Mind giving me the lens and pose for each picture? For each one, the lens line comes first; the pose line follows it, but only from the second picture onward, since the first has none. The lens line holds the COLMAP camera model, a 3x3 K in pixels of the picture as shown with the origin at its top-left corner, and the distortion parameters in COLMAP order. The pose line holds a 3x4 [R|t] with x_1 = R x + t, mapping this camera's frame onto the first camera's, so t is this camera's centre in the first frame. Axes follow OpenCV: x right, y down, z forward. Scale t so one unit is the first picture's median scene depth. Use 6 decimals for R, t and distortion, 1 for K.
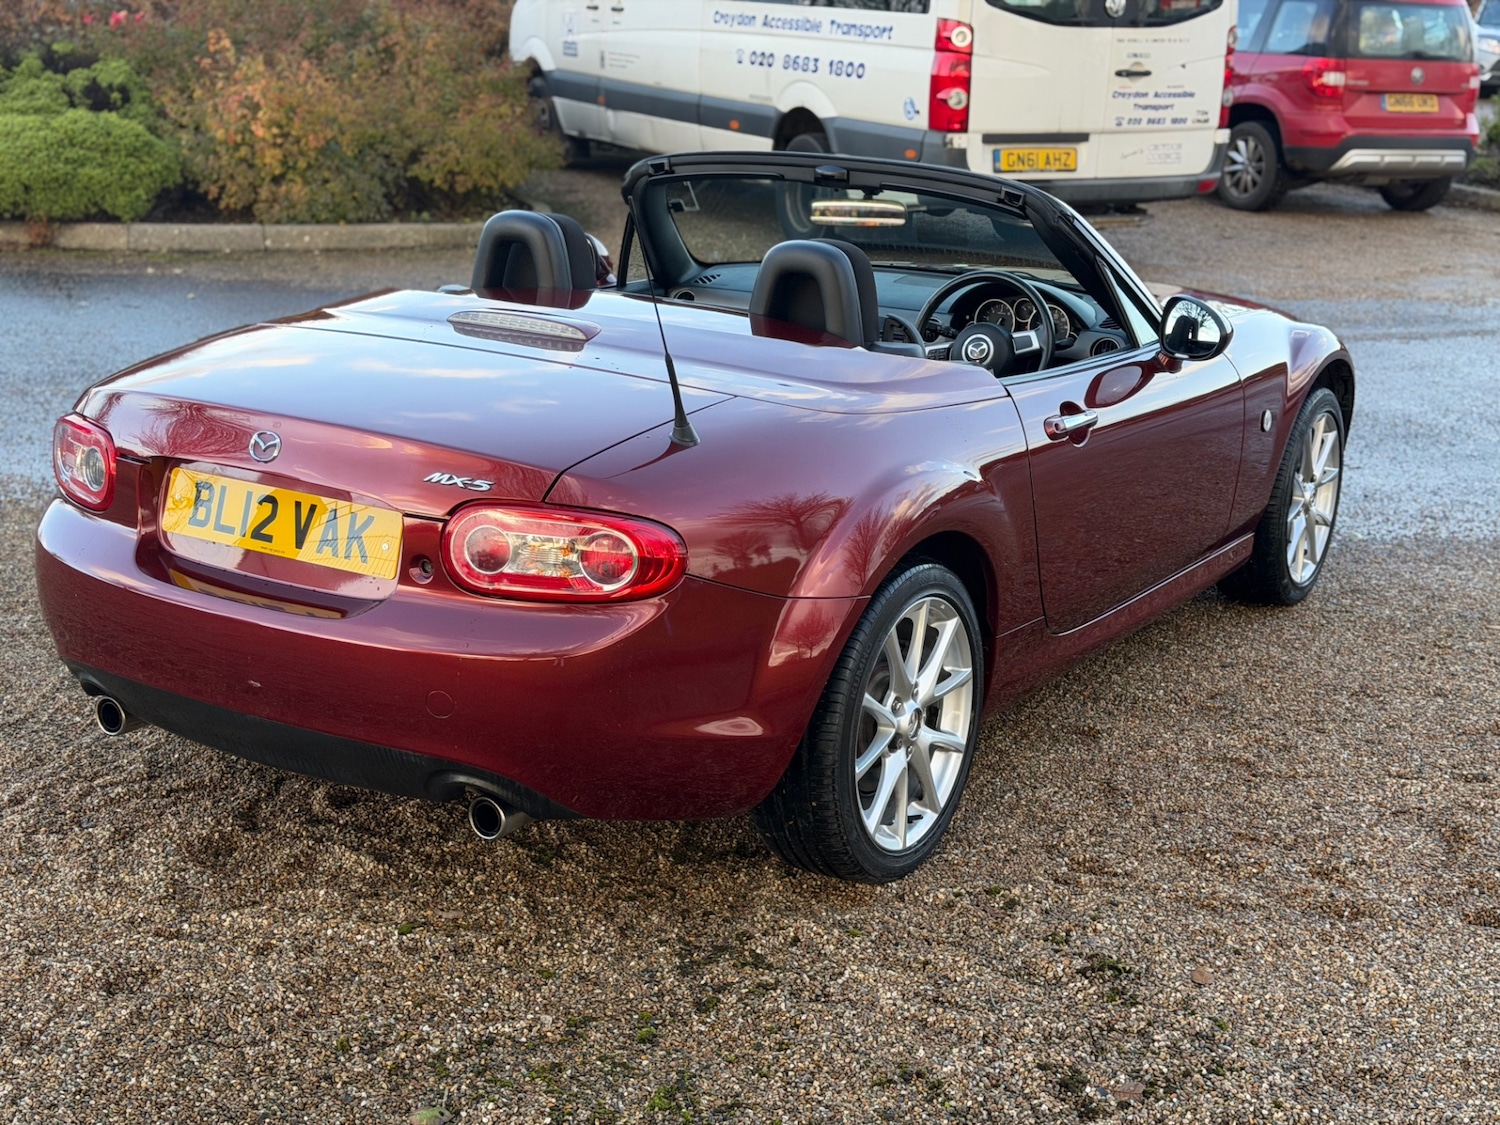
lens RADIAL K [[2029.3, 0, 740.3], [0, 2029.3, 618.1], [0, 0, 1]] dist [0.187631, -0.344001]
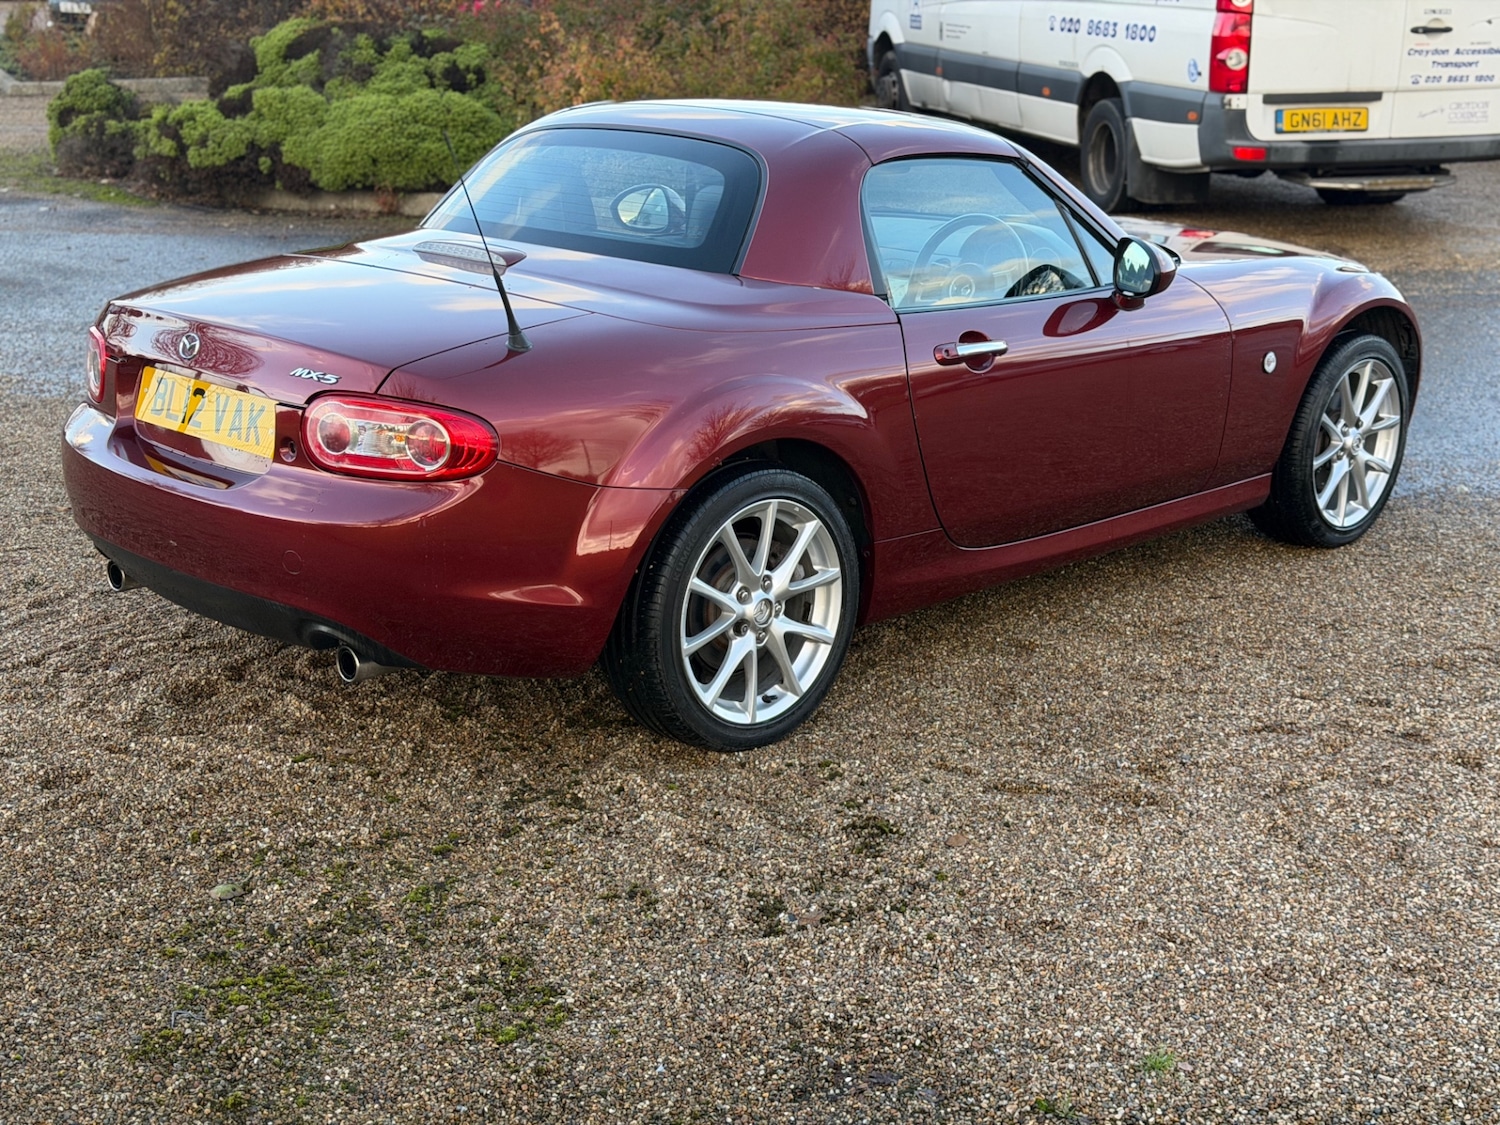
lens RADIAL K [[2029.3, 0, 740.3], [0, 2029.3, 618.1], [0, 0, 1]] dist [0.187631, -0.344001]
pose [[0.973288, 0.044934, -0.225148, 0.108176], [-0.042797, 0.998981, 0.014363, 0.013269], [0.225564, -0.004344, 0.974219, -0.030354]]
